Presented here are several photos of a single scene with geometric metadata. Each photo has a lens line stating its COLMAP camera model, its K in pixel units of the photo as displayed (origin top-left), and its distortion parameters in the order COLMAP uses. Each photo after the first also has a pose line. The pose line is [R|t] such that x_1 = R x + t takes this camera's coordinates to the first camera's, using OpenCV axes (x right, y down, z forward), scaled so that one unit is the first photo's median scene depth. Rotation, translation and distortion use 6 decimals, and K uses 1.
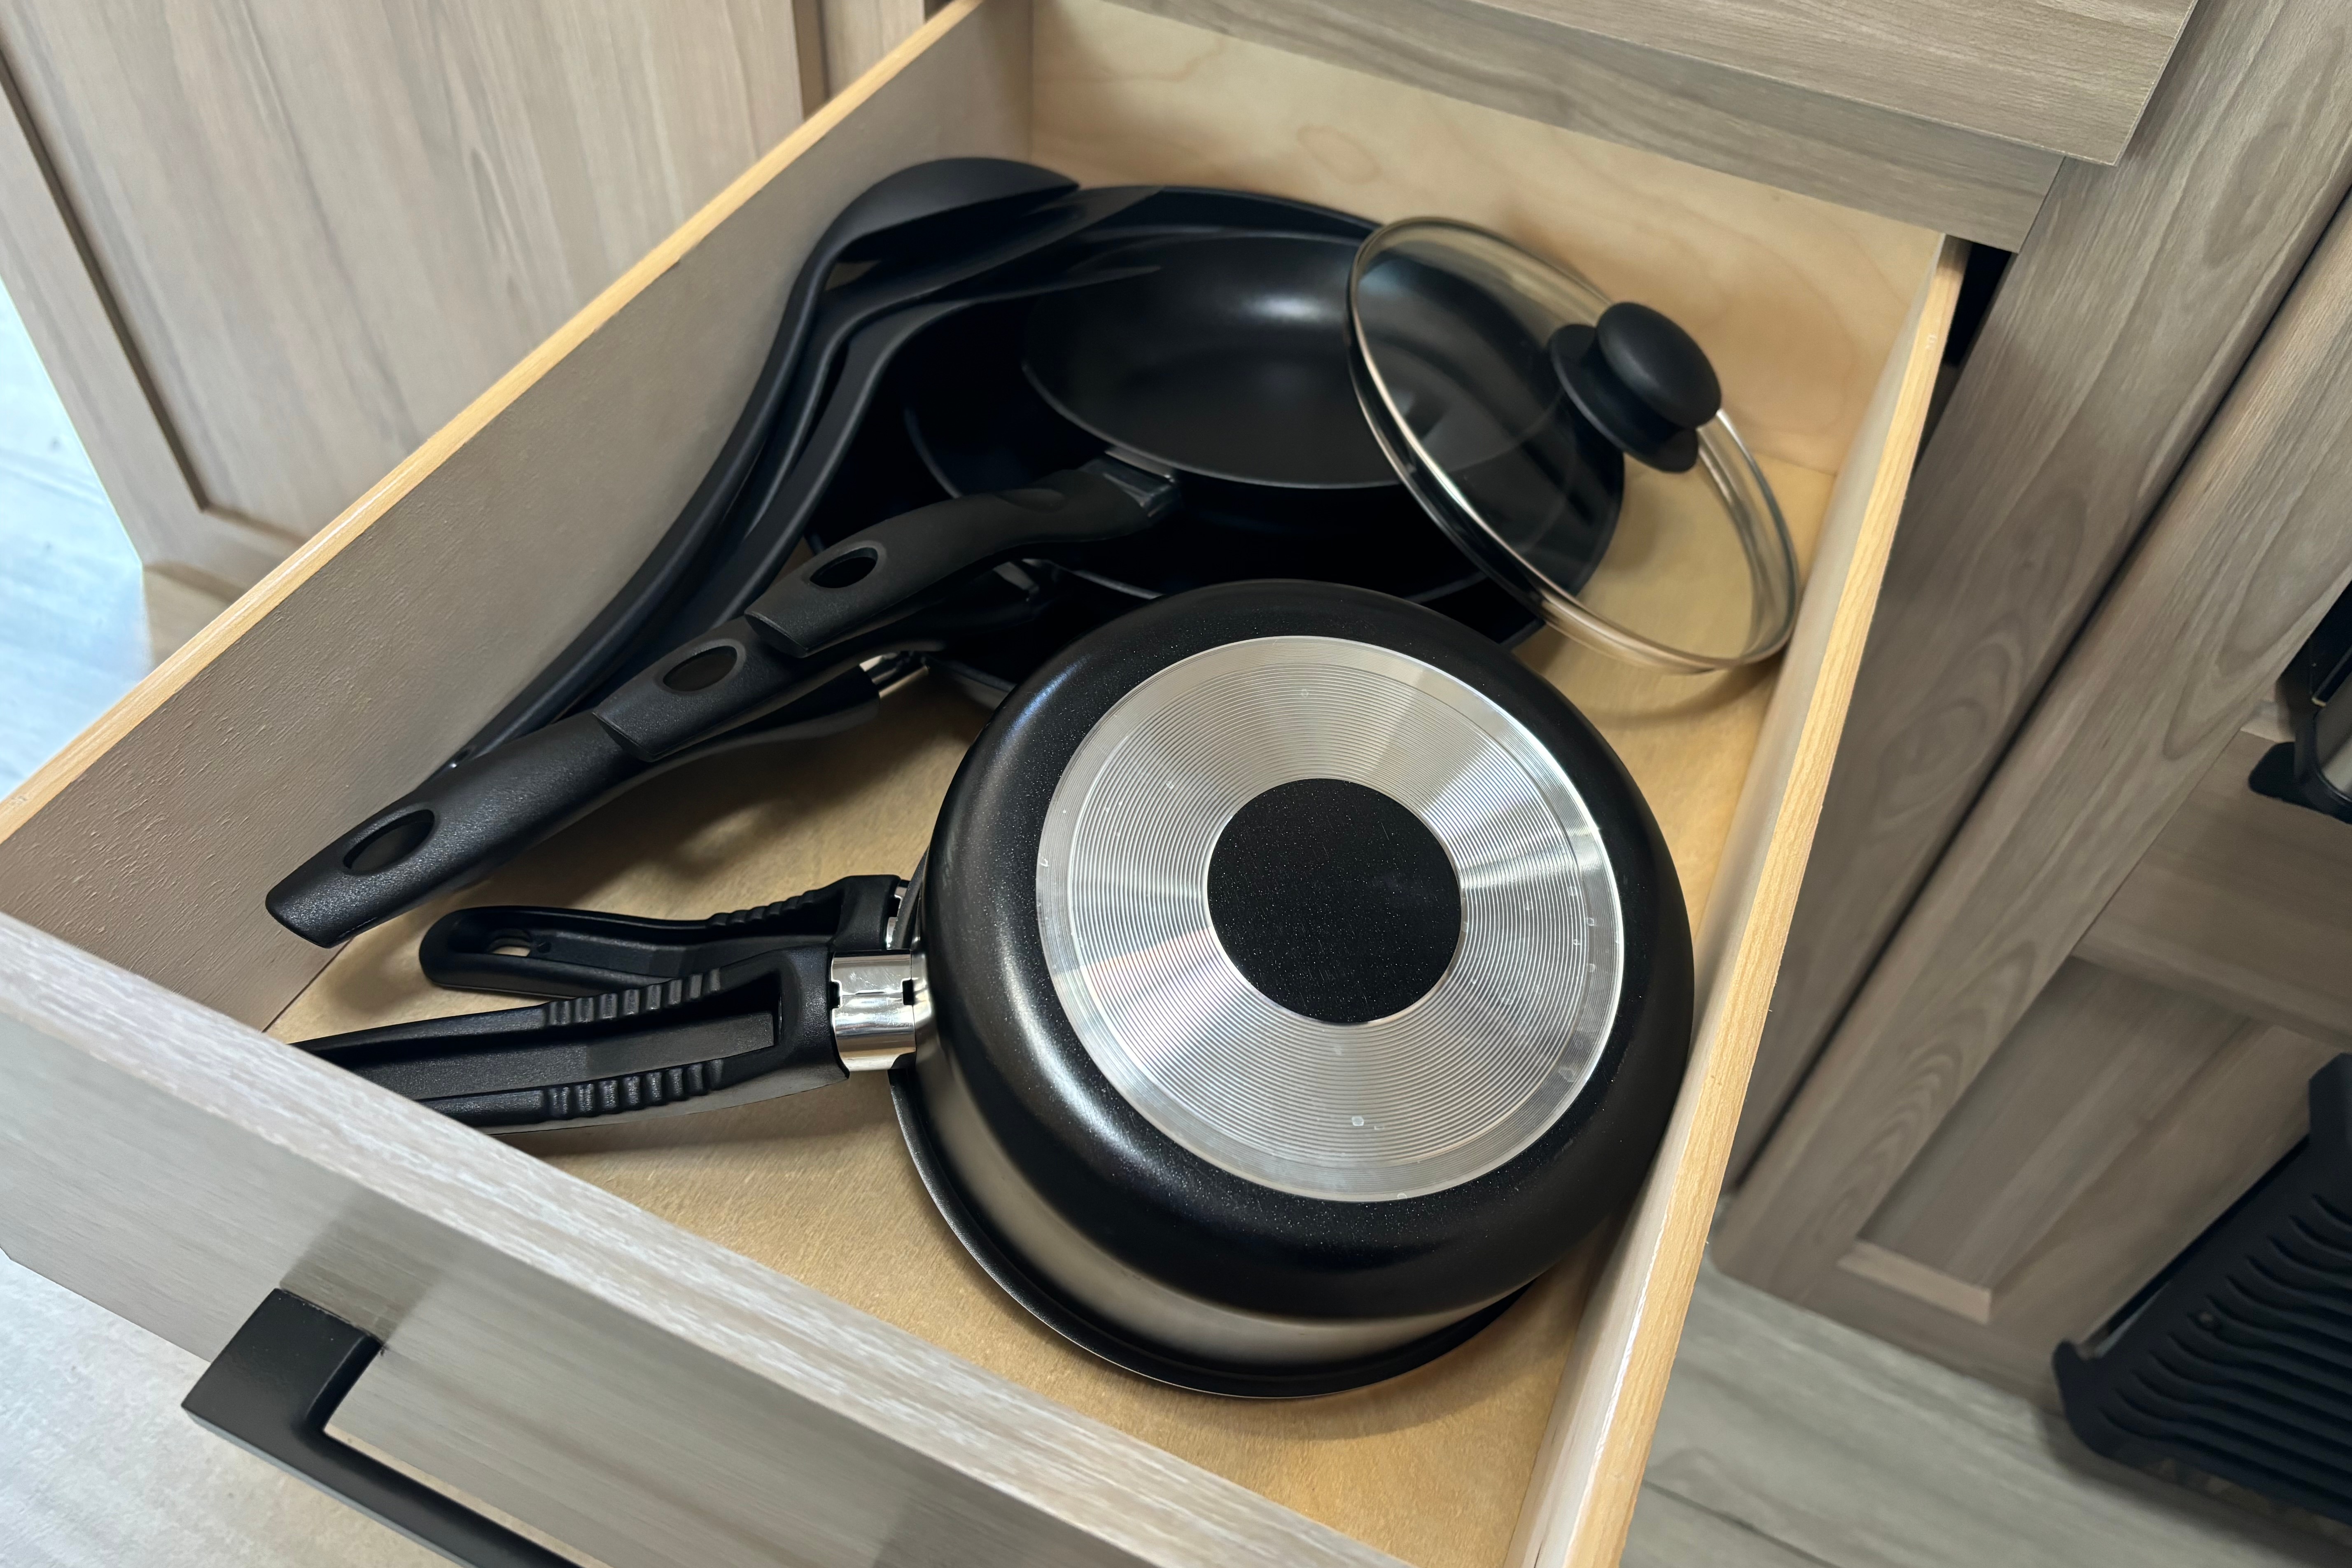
lens RADIAL K [[1837.2, 0, 1125.7], [0, 1837.2, 779.3], [0, 0, 1]] dist [0.009244, 0.001388]
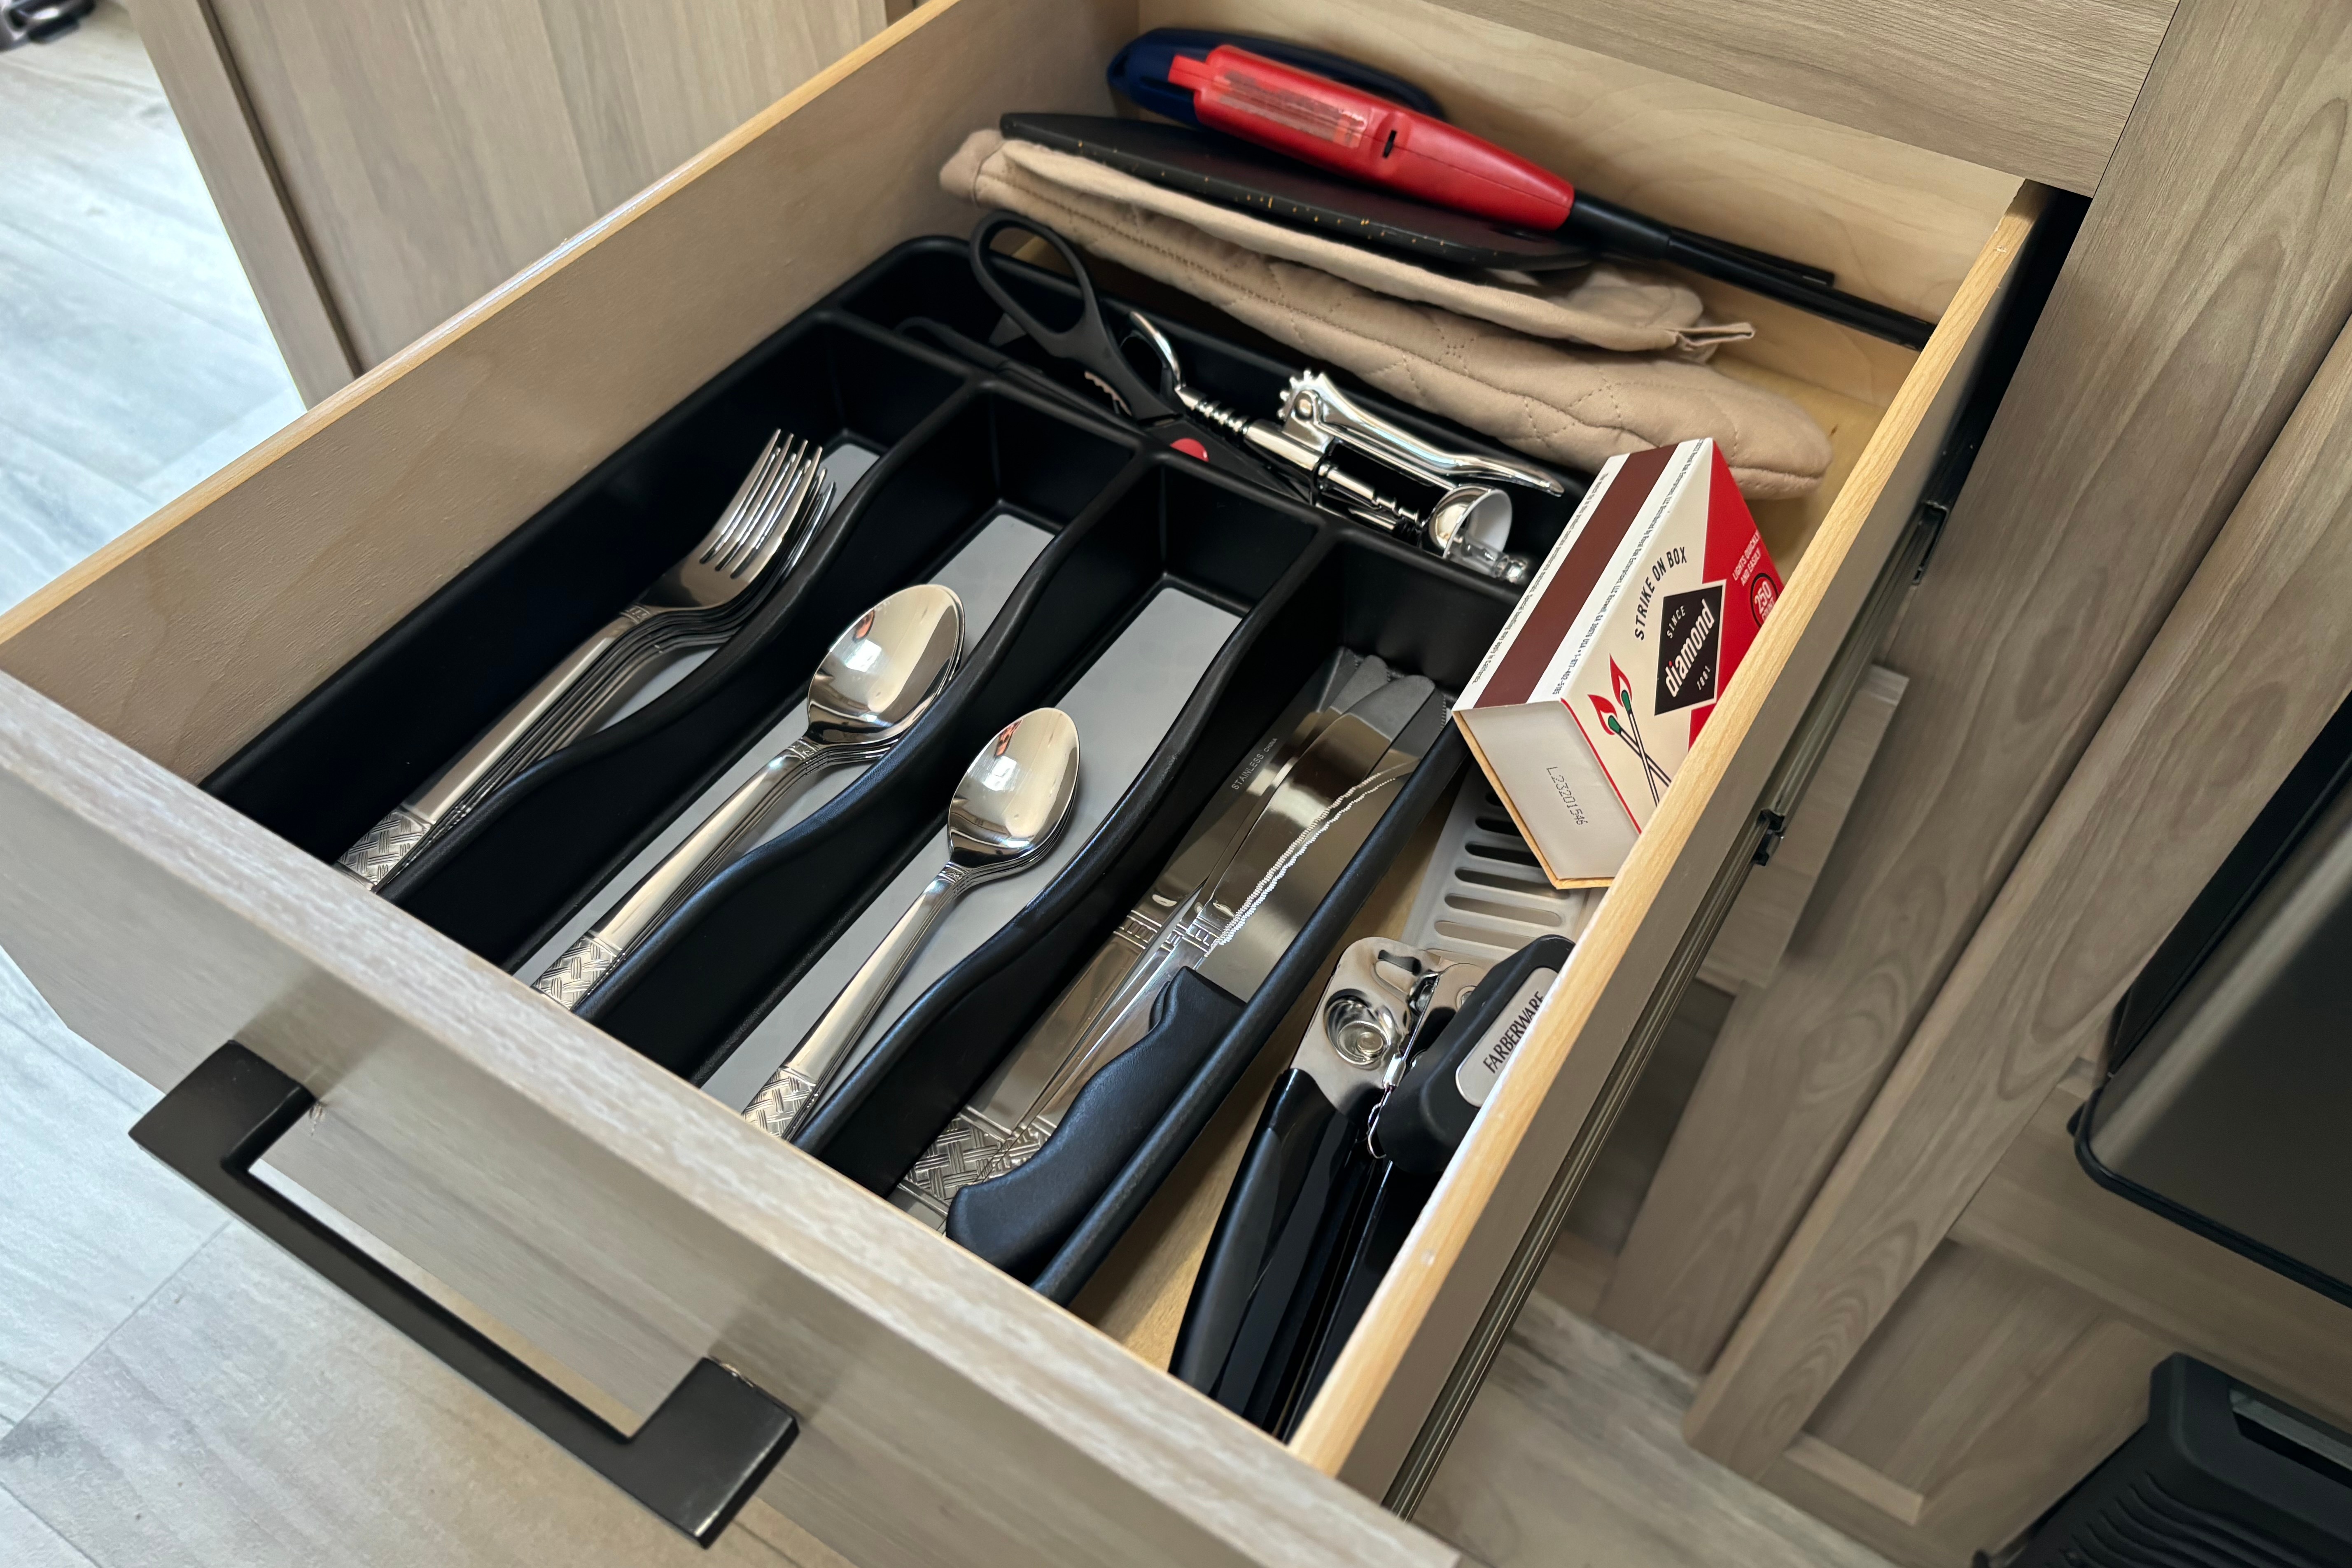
lens RADIAL K [[1809.5, 0, 1166.5], [0, 1809.5, 785.8], [0, 0, 1]] dist [0.033223, -0.002046]
pose [[0.990385, 0.075257, -0.116081, 0.135109], [-0.074880, 0.997164, 0.007607, -0.158761], [0.116324, 0.001159, 0.993211, -0.201261]]
